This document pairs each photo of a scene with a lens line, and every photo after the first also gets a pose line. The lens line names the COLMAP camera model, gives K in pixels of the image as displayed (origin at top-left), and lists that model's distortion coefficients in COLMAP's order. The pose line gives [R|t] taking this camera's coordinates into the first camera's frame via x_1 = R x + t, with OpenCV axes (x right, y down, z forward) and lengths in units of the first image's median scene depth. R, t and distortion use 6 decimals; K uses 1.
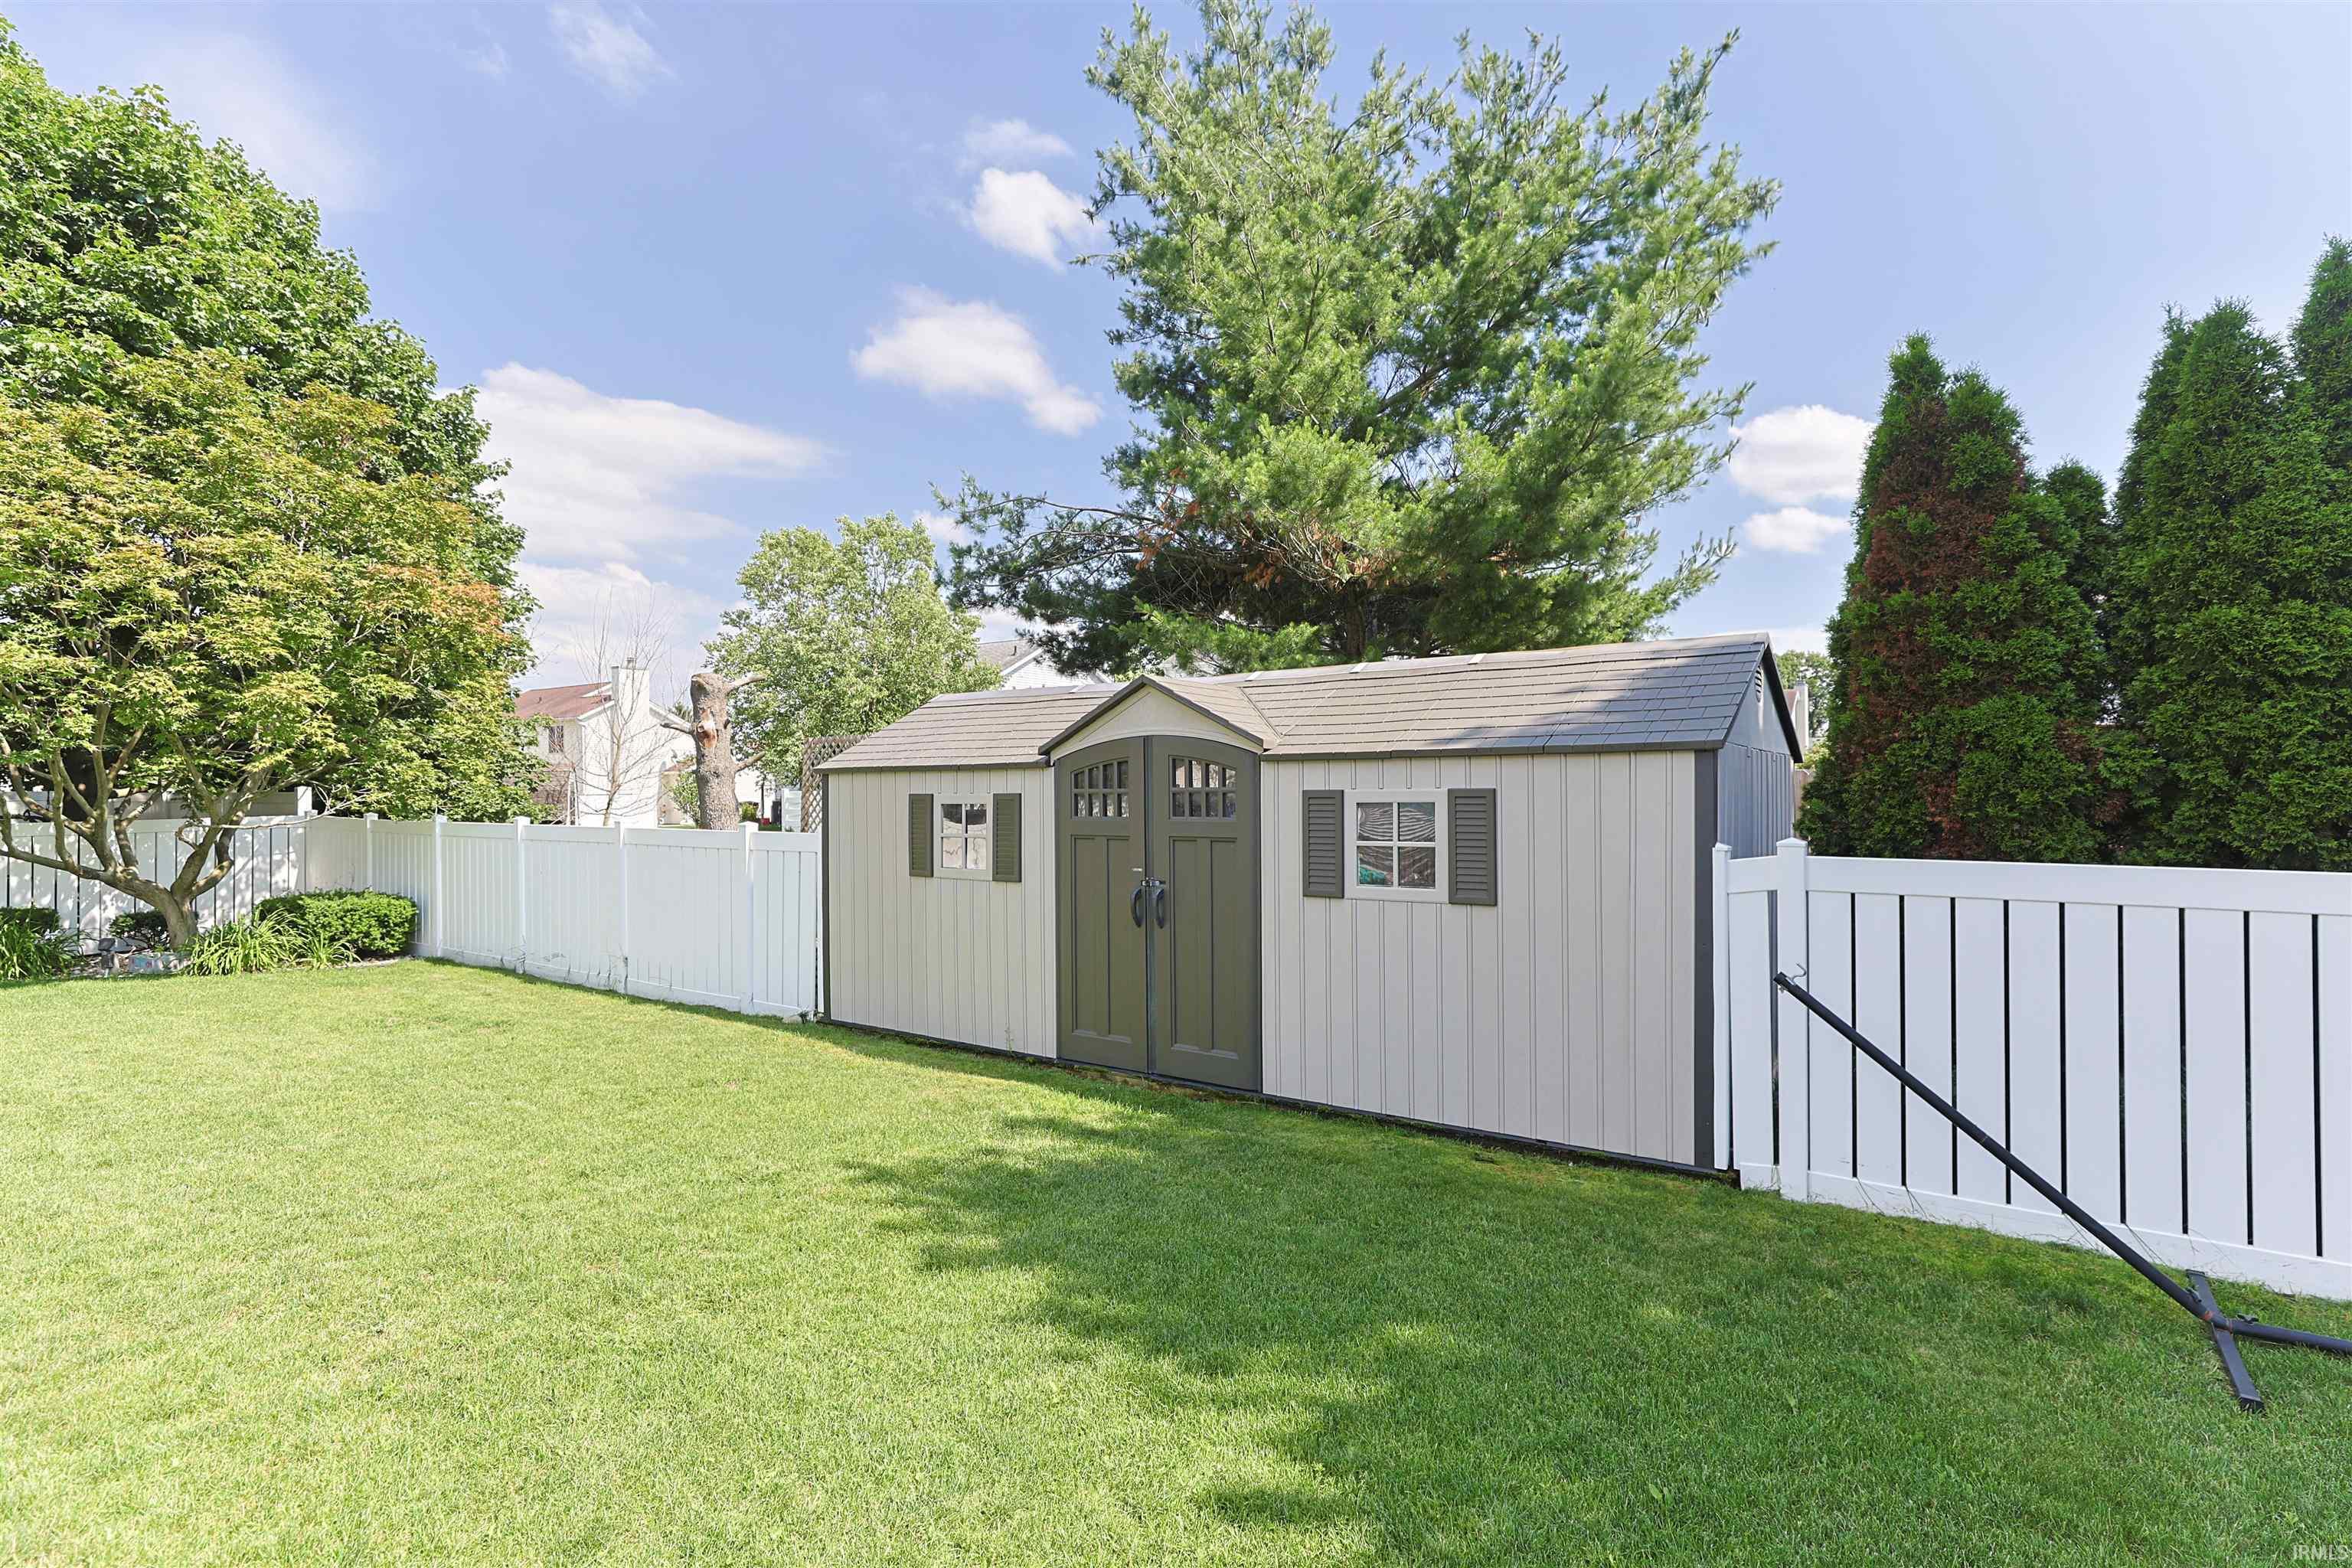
lens RADIAL K [[1139.4, 0, 1180.3], [0, 1139.4, 780.6], [0, 0, 1]] dist [-0.022321, 0.010464]
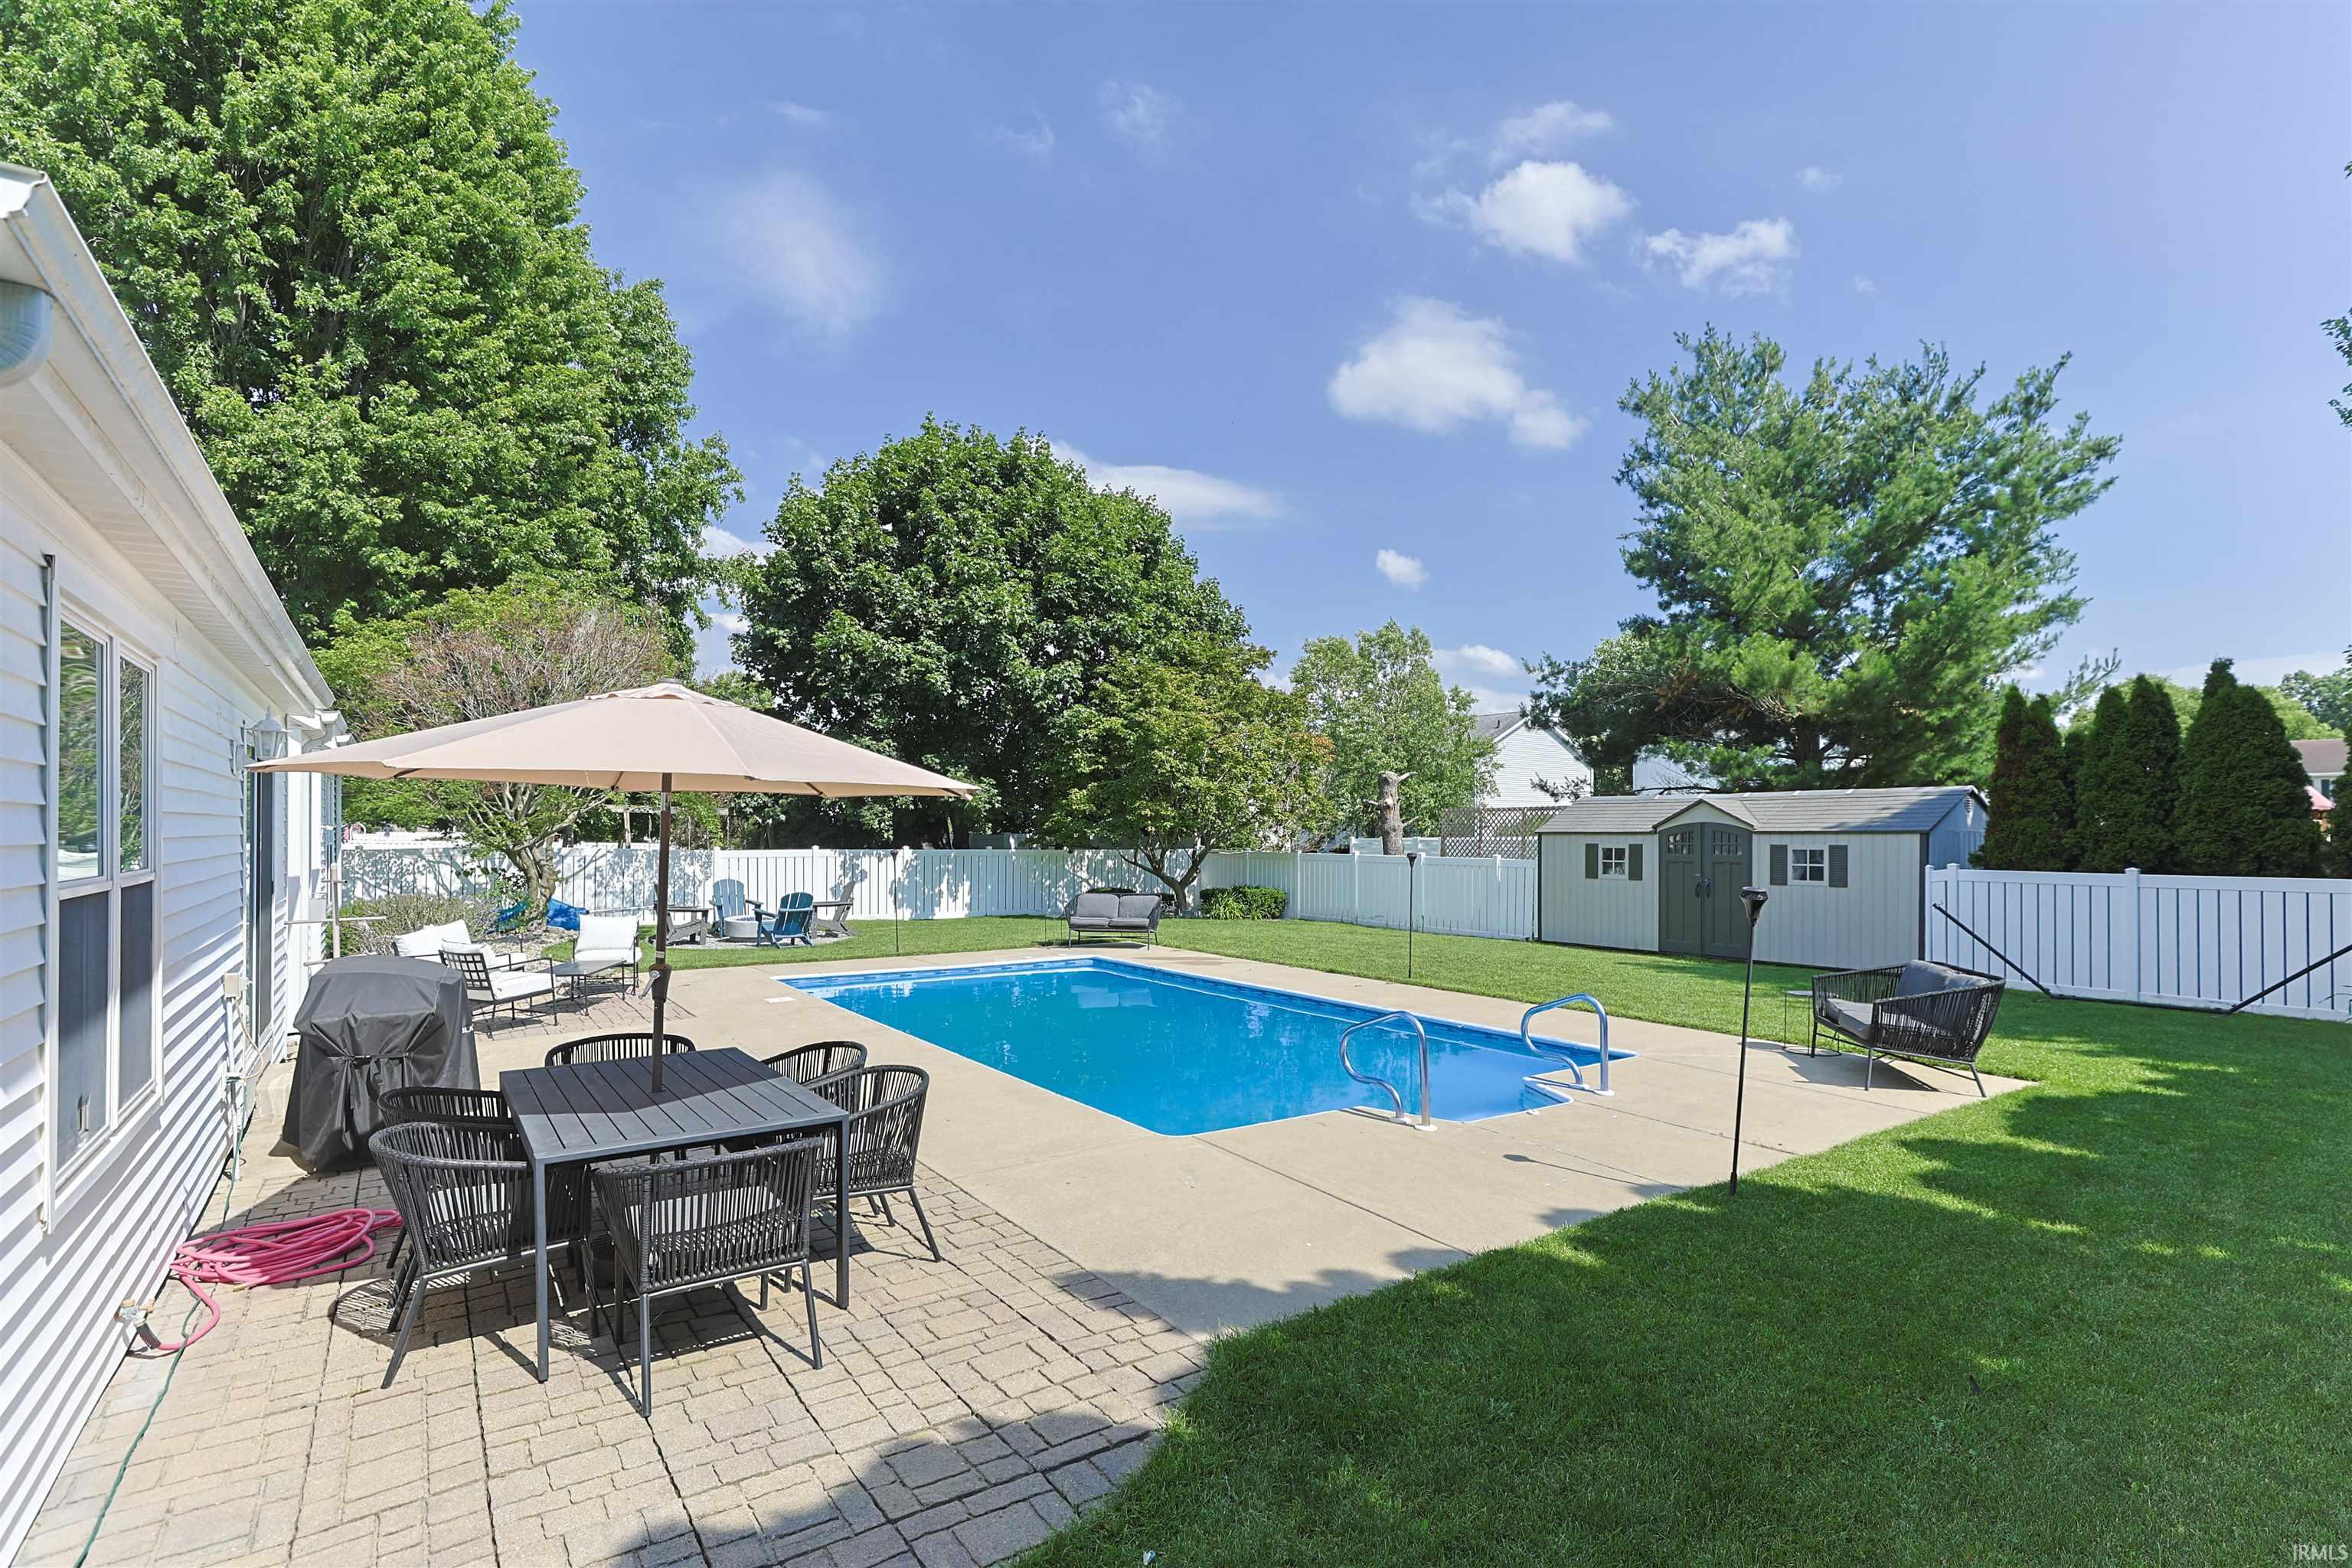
lens RADIAL K [[1139.4, 0, 1201.3], [0, 1139.4, 816.0], [0, 0, 1]] dist [-0.022321, 0.010464]
pose [[0.940896, 0.005443, -0.338651, -0.130116], [-0.008314, 0.999941, -0.007029, -0.015403], [0.338593, 0.009429, 0.940886, -1.026476]]
